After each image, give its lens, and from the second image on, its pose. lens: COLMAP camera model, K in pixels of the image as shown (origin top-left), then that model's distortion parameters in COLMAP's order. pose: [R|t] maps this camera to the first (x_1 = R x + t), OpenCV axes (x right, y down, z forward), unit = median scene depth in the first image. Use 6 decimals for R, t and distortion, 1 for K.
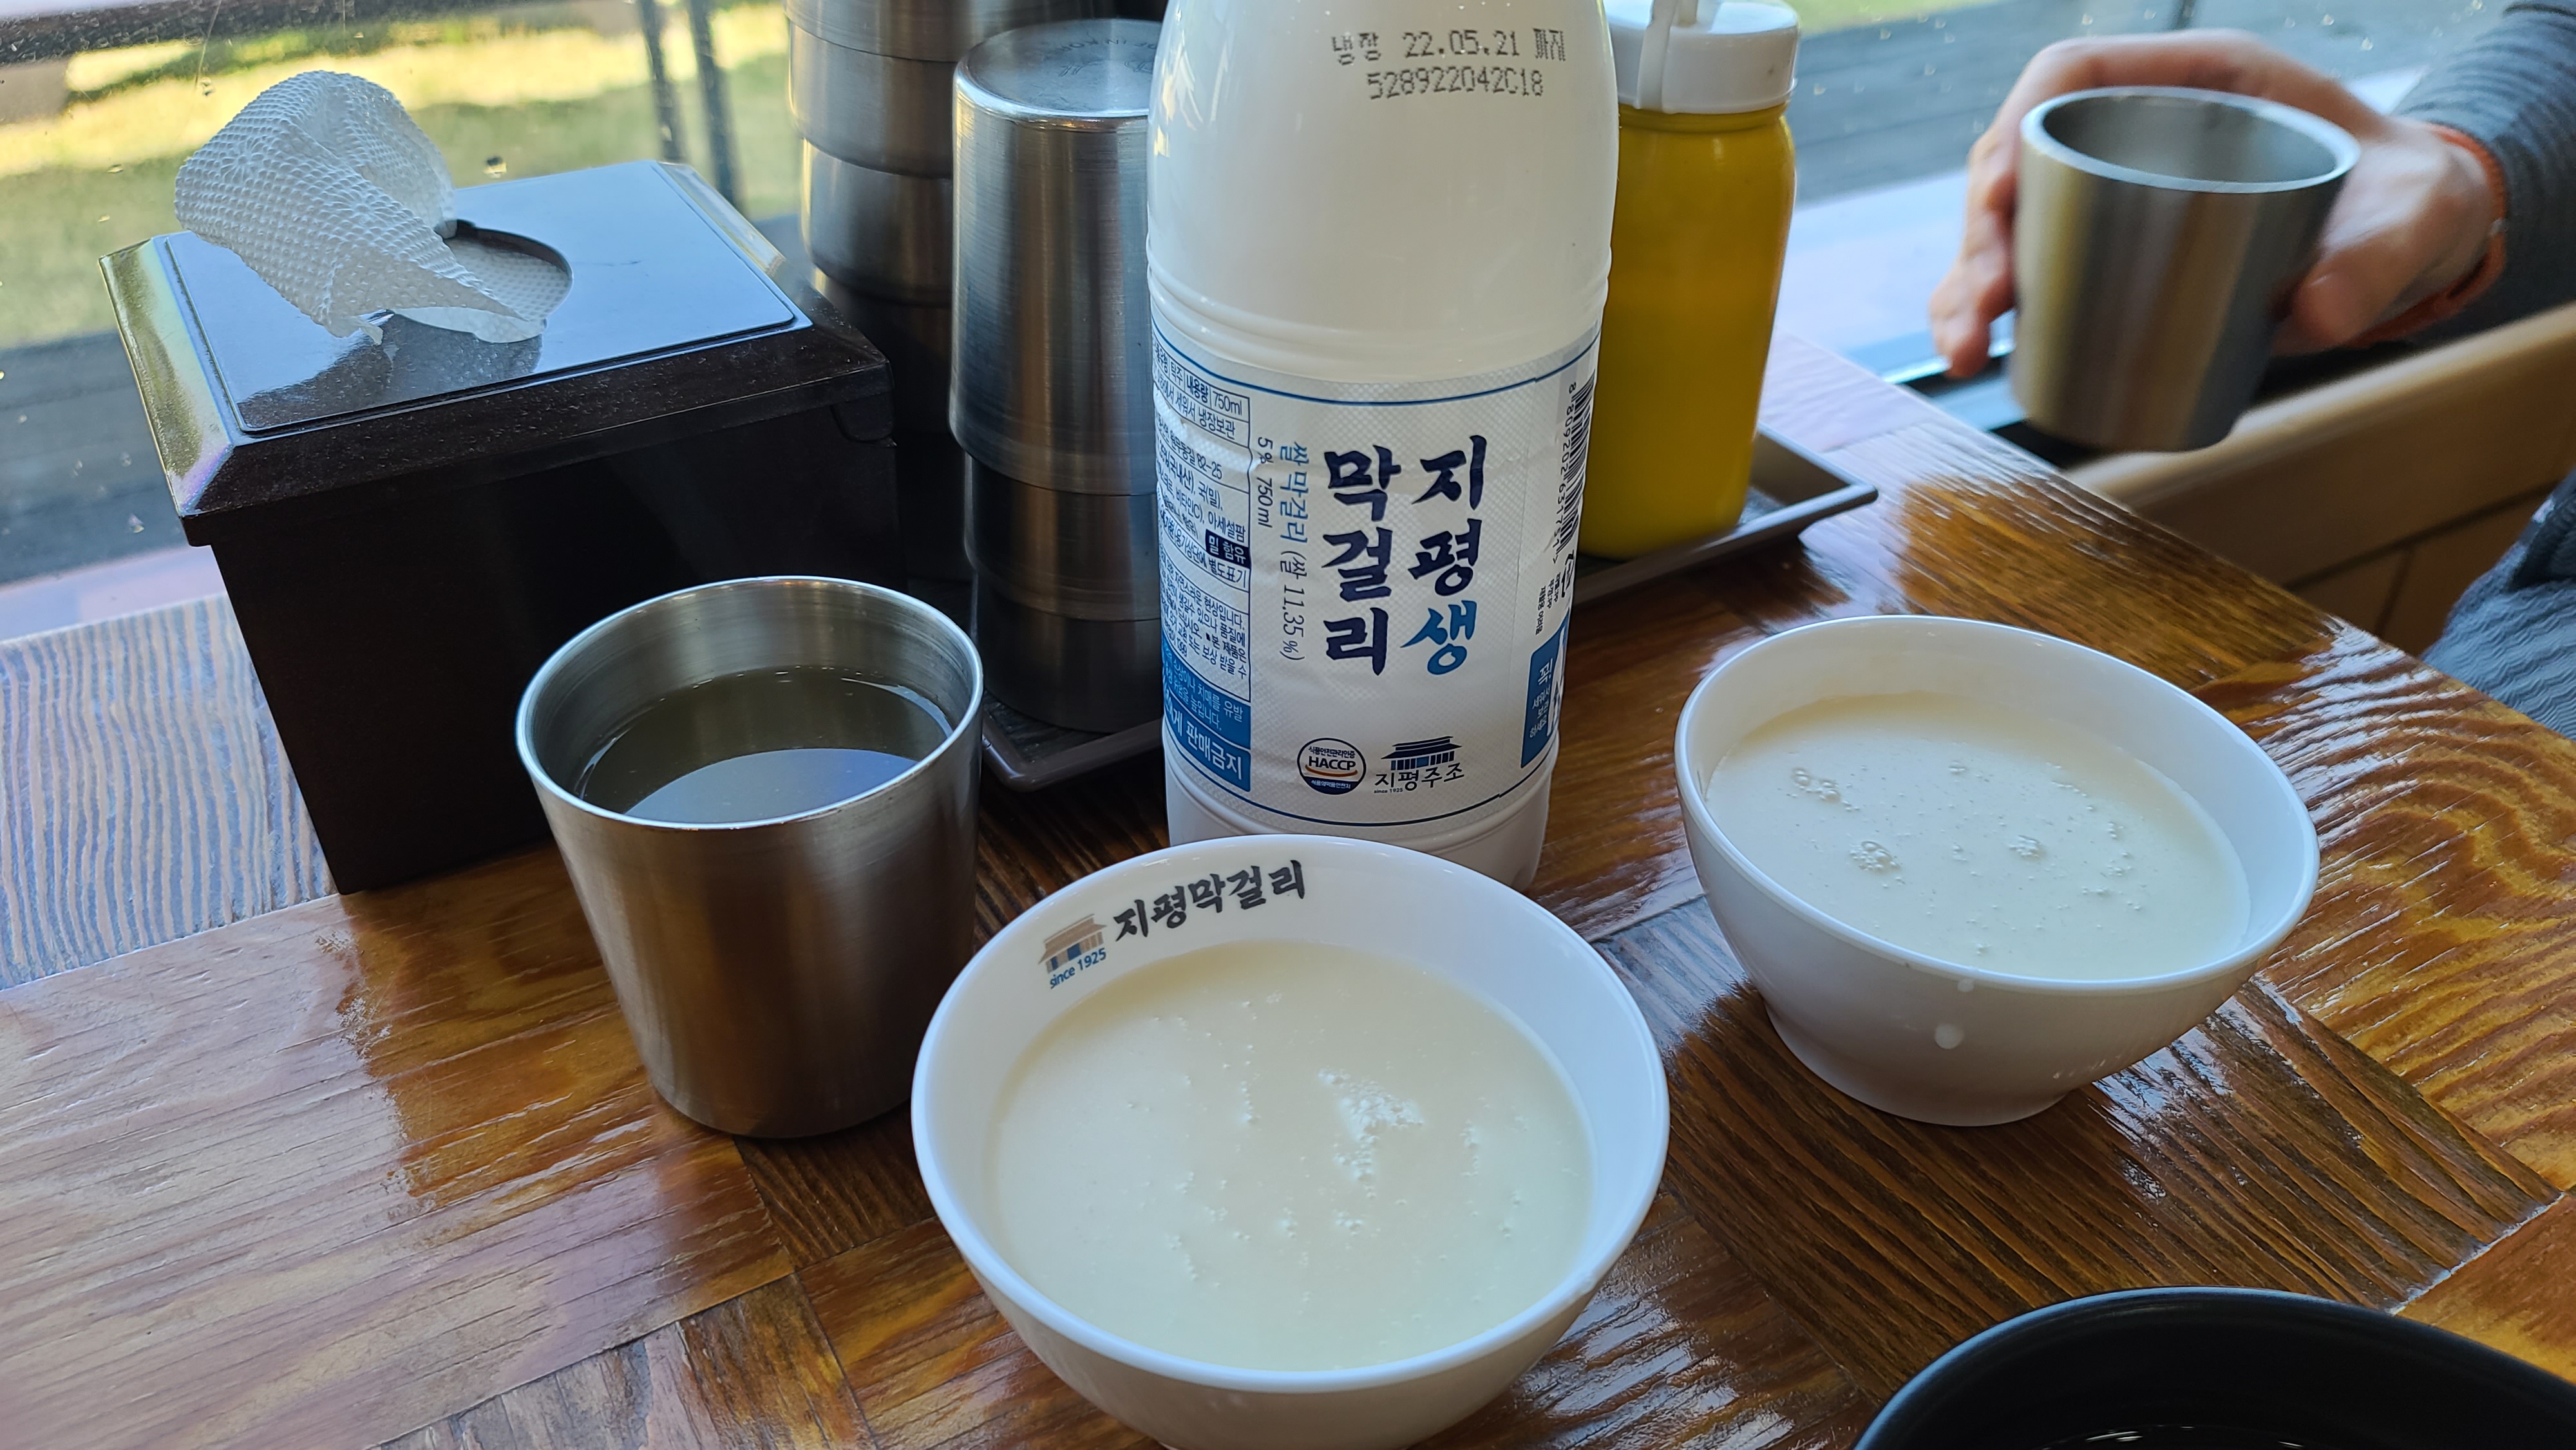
lens RADIAL K [[1940.2, 0, 1290.2], [0, 1940.2, 717.4], [0, 0, 1]] dist [0.038114, -0.007642]
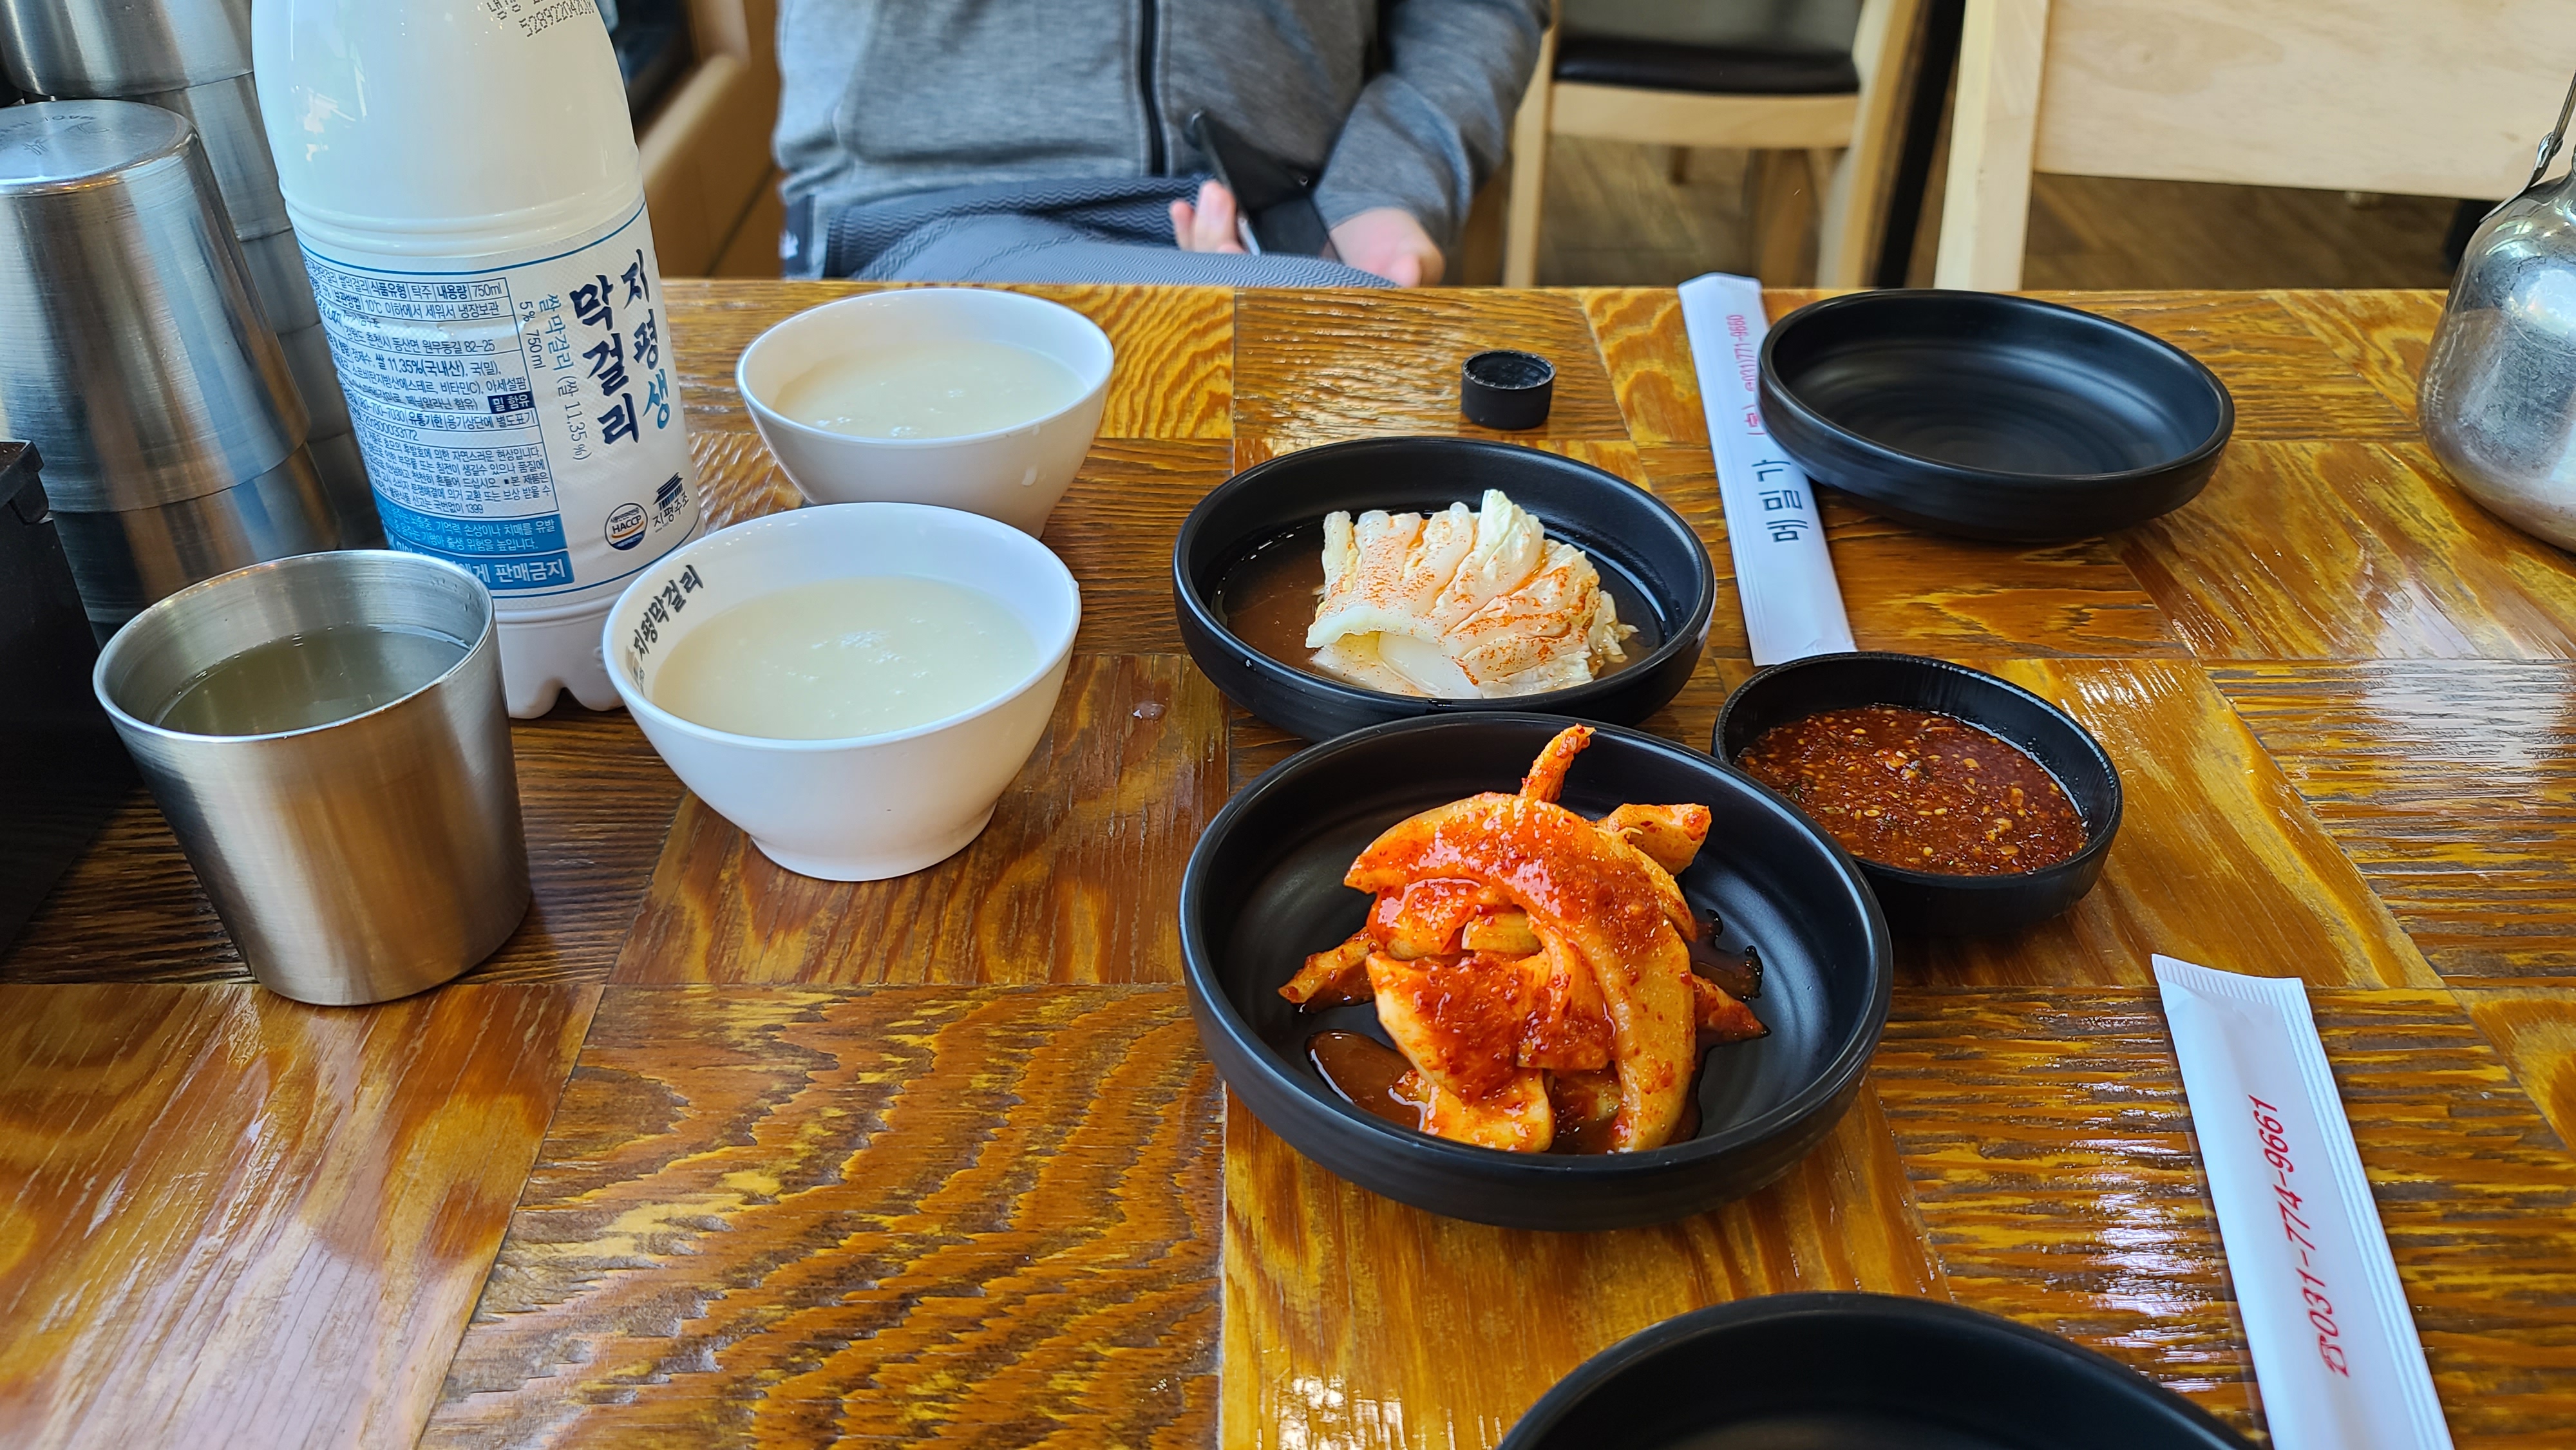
lens RADIAL K [[1940.2, 0, 1287.7], [0, 1940.2, 725.8], [0, 0, 1]] dist [0.038114, -0.007642]
pose [[0.508388, -0.508600, 0.694886, -0.843985], [0.497805, 0.832030, 0.244777, 0.040389], [-0.702660, 0.221476, 0.676178, -0.279745]]
